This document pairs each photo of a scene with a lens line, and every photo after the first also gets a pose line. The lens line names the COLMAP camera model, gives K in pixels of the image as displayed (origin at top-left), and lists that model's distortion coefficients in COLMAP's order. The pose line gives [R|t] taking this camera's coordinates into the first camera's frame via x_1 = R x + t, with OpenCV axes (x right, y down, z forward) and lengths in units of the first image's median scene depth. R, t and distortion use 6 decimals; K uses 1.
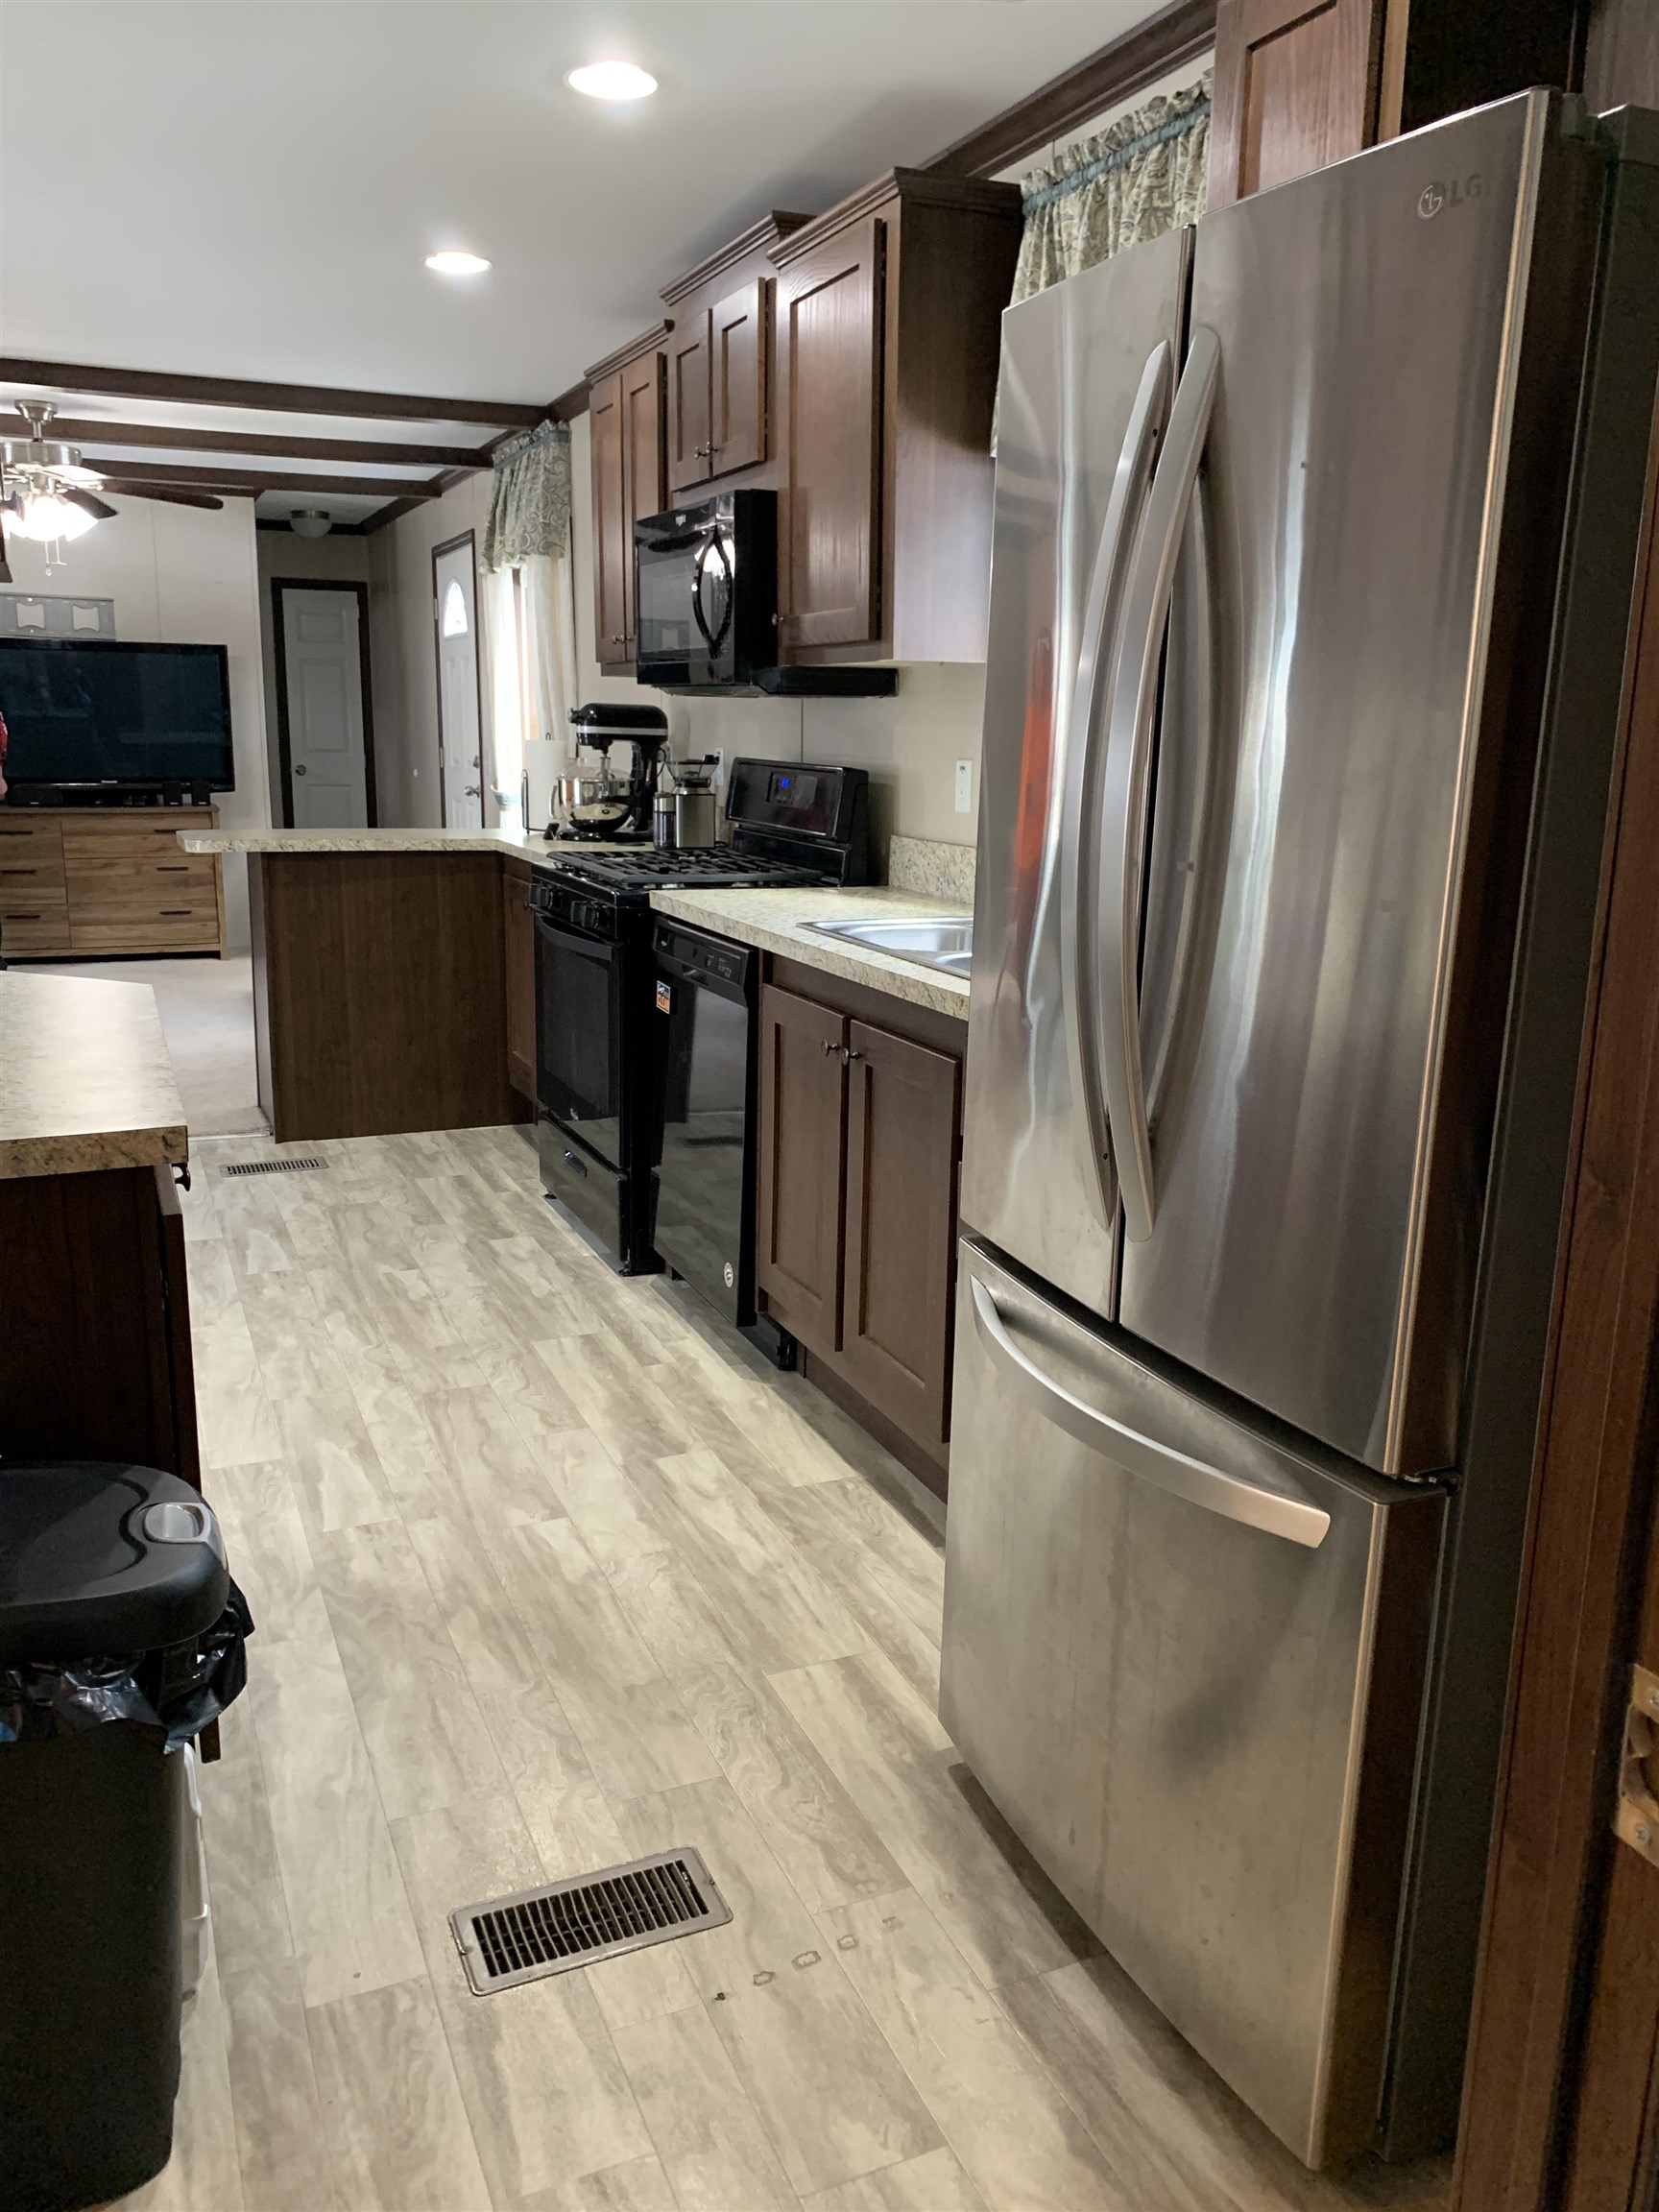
lens RADIAL K [[1658.1, 0, 835.4], [0, 1658.1, 1062.3], [0, 0, 1]] dist [0.003743, -0.008352]
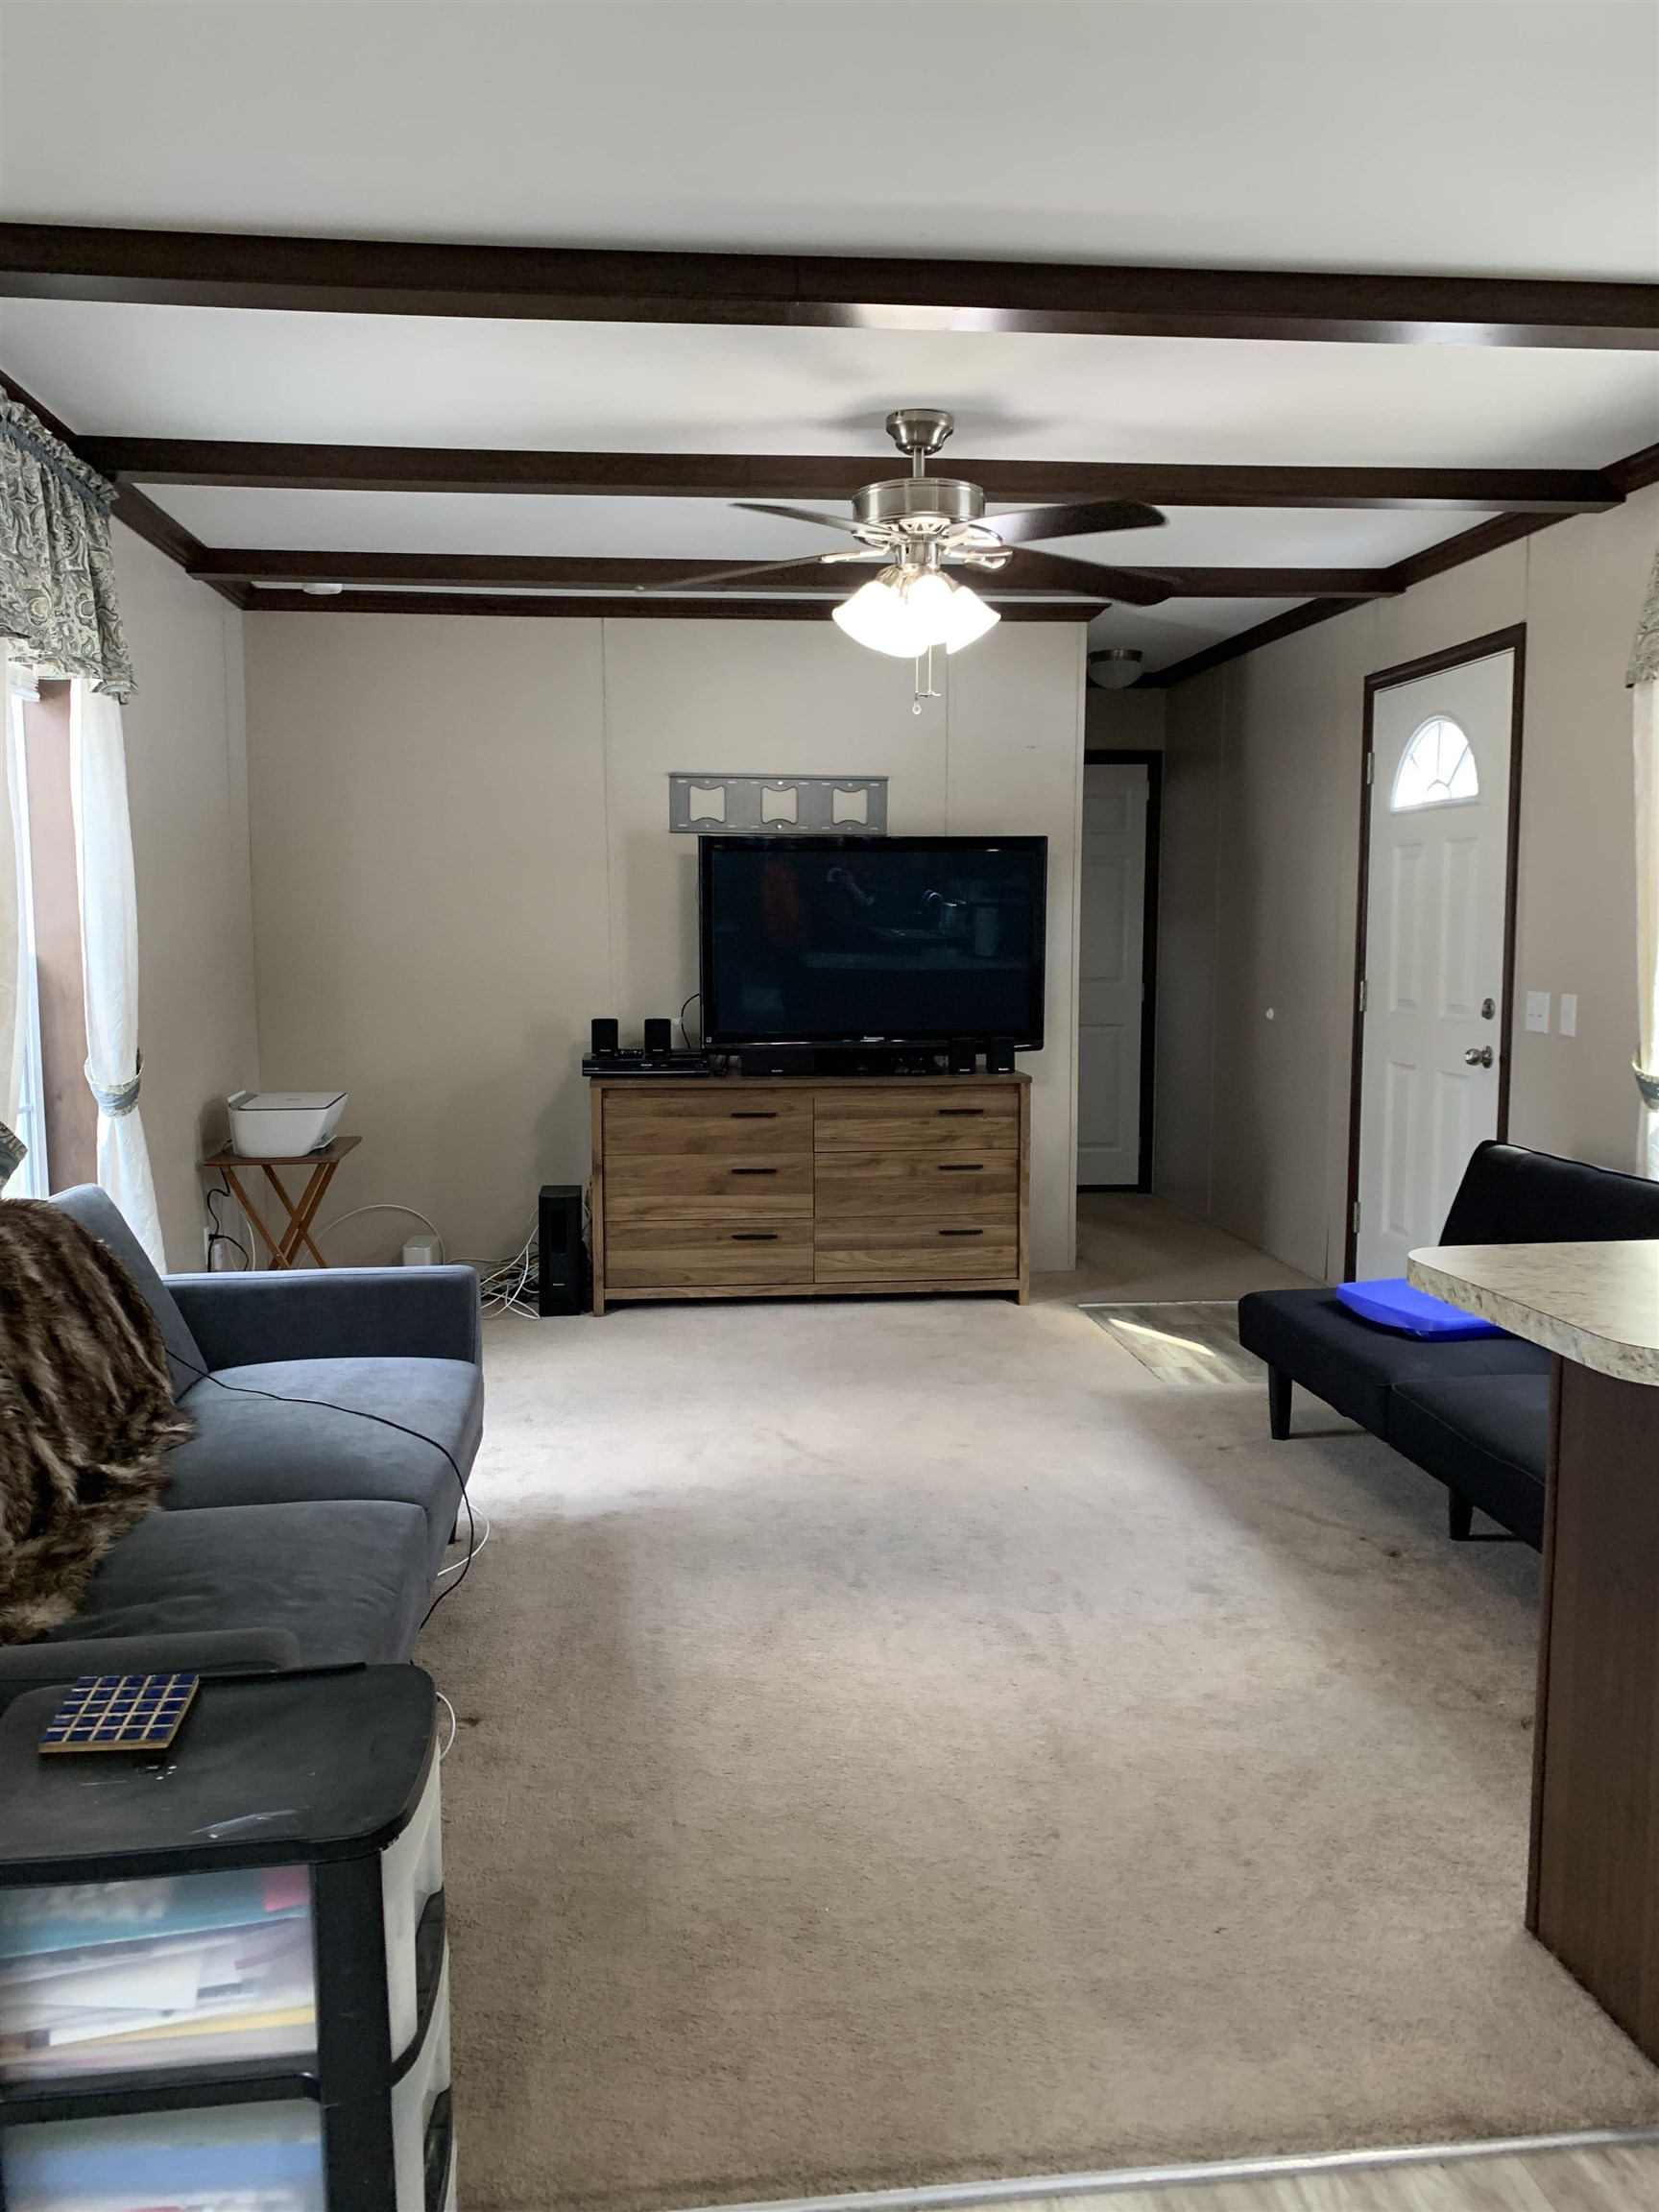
lens RADIAL K [[1658.1, 0, 827.1], [0, 1658.1, 1106.4], [0, 0, 1]] dist [0.003743, -0.008352]
pose [[0.956580, 0.012357, -0.291208, -0.283073], [-0.039881, 0.995253, -0.088771, -0.087834], [0.288729, 0.096530, 0.952532, 0.383193]]
